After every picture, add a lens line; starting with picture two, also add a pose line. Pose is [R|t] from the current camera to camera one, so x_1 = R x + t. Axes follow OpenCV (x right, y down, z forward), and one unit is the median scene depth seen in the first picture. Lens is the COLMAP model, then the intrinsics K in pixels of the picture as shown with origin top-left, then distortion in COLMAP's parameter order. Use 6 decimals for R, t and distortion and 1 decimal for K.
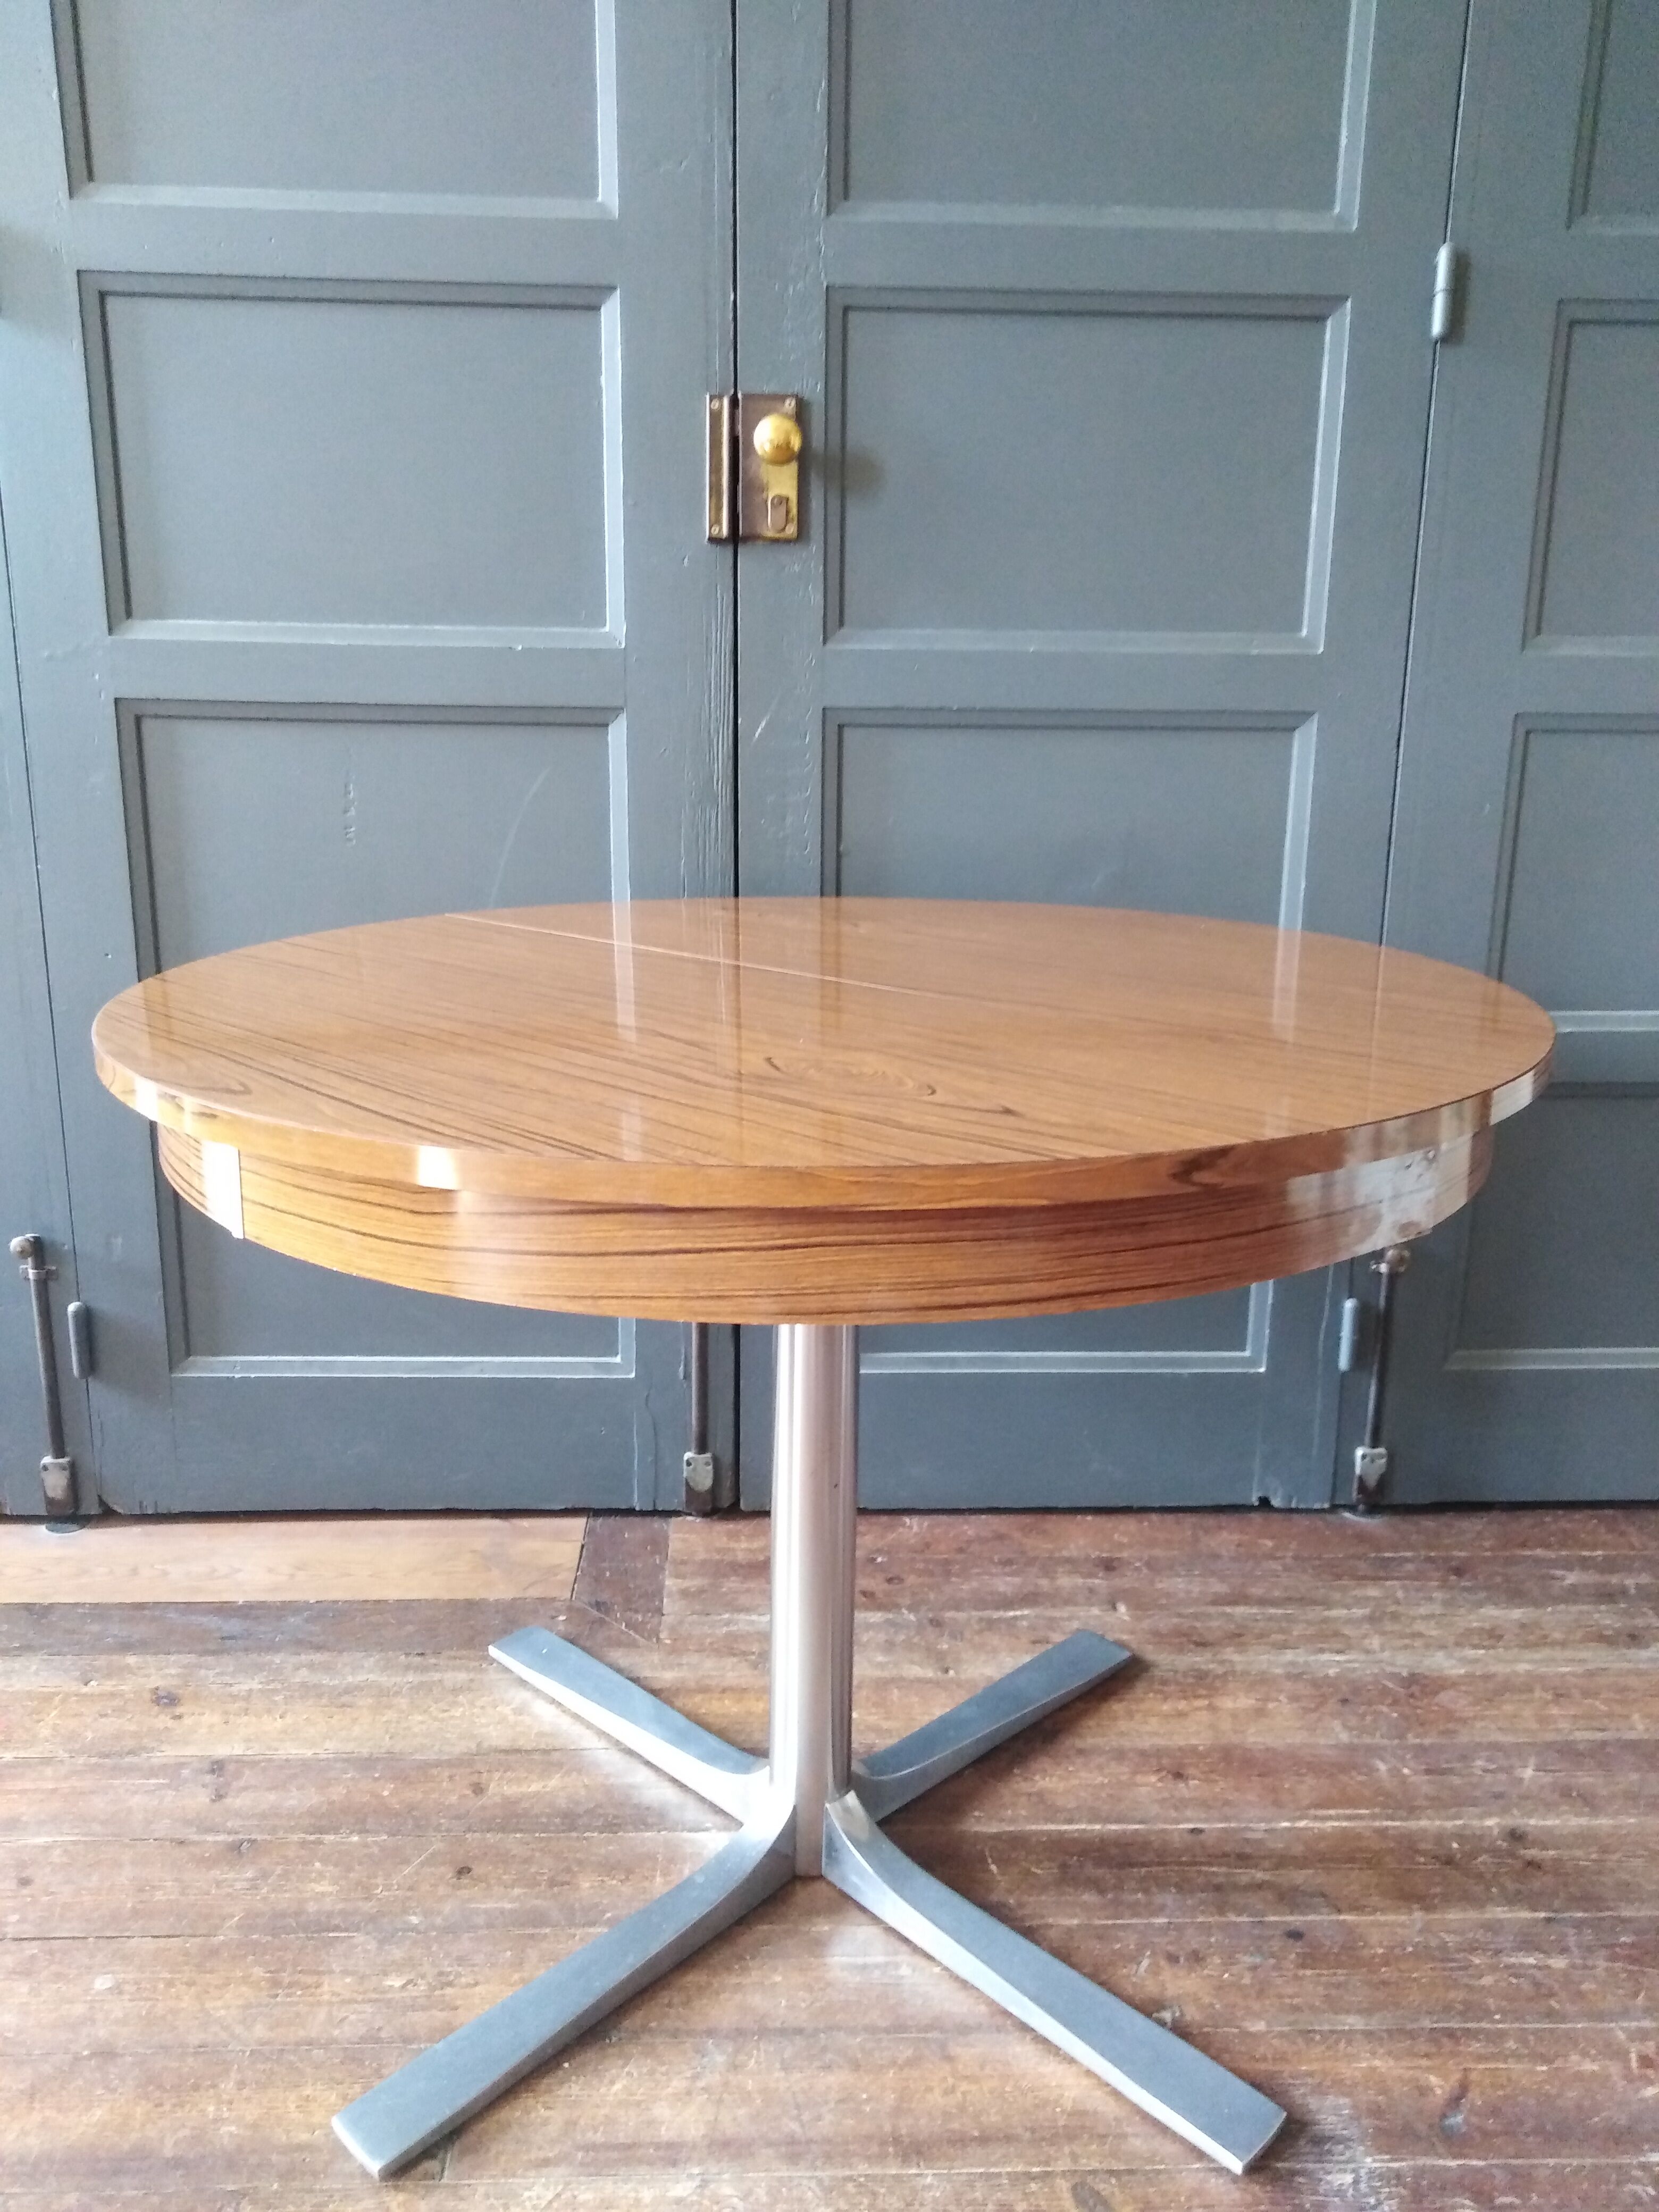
lens RADIAL K [[1661.4, 0, 832.3], [0, 1661.4, 1093.1], [0, 0, 1]] dist [-0.005151, 0.016574]
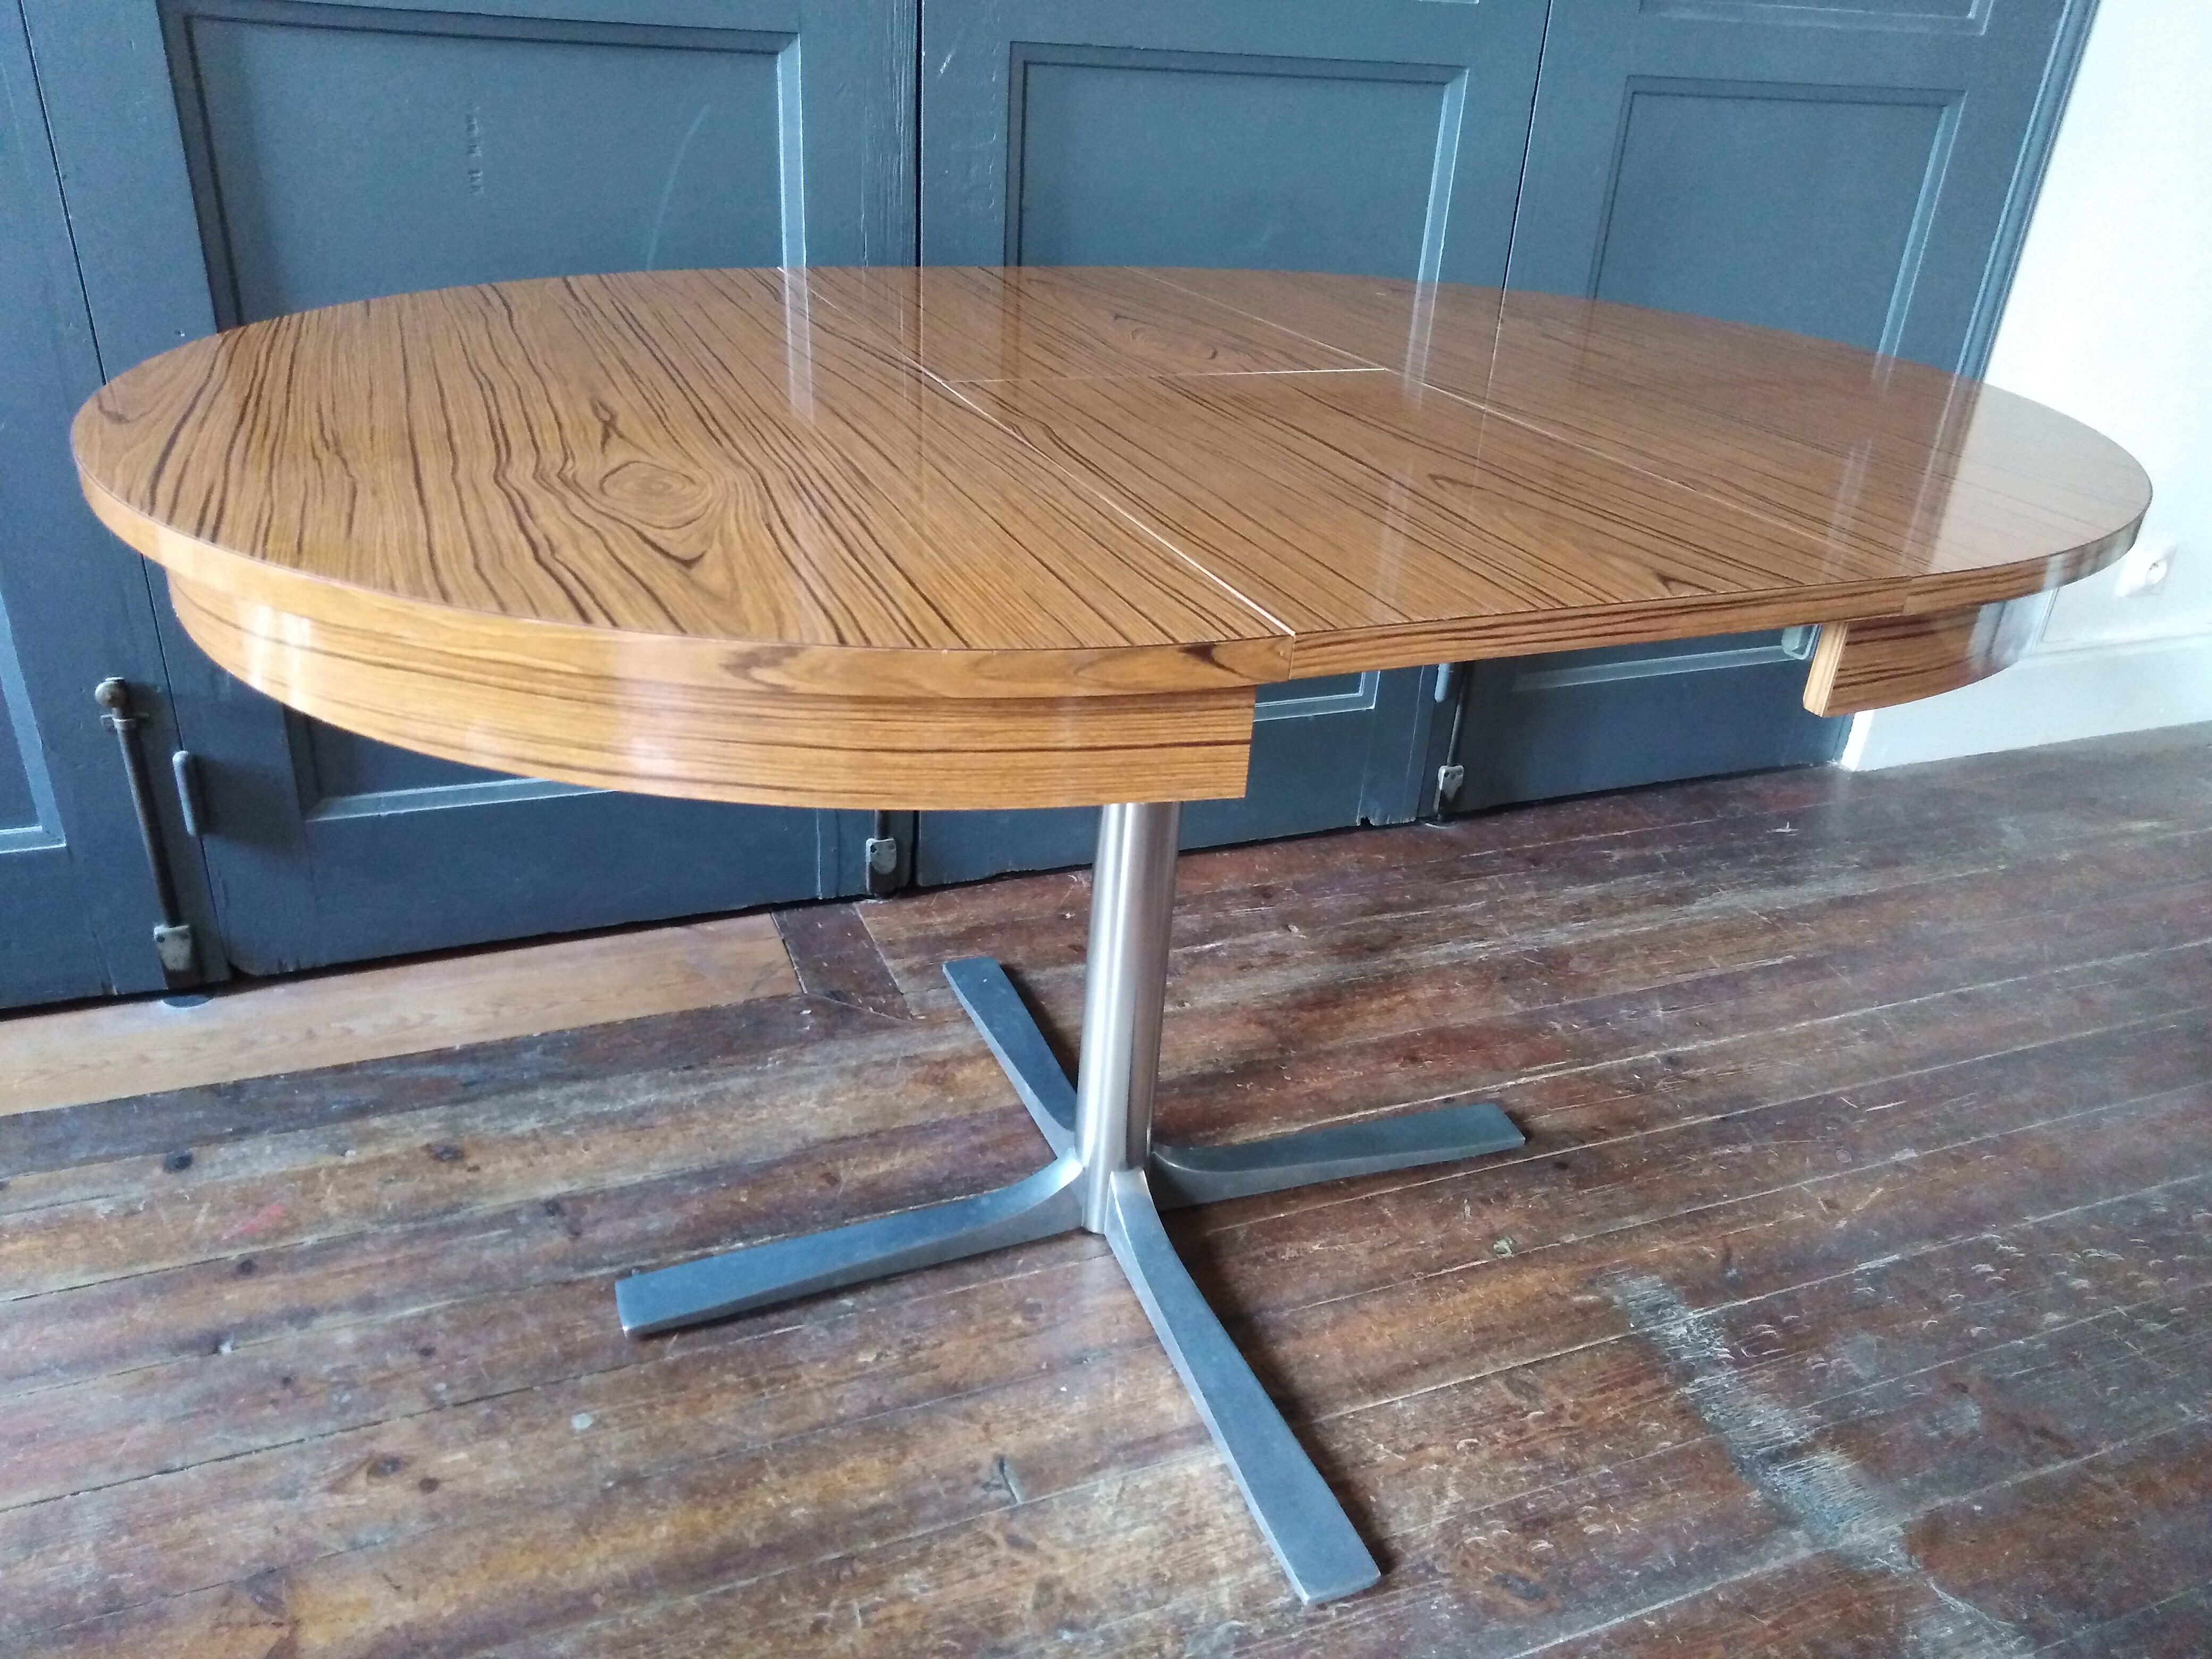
lens RADIAL K [[1632.1, 0, 1102.3], [0, 1632.1, 834.7], [0, 0, 1]] dist [0.030683, -0.022788]
pose [[0.940620, -0.114549, 0.319551, -0.356884], [0.033715, 0.968216, 0.247833, -0.035965], [-0.337784, -0.222343, 0.914585, 0.058176]]
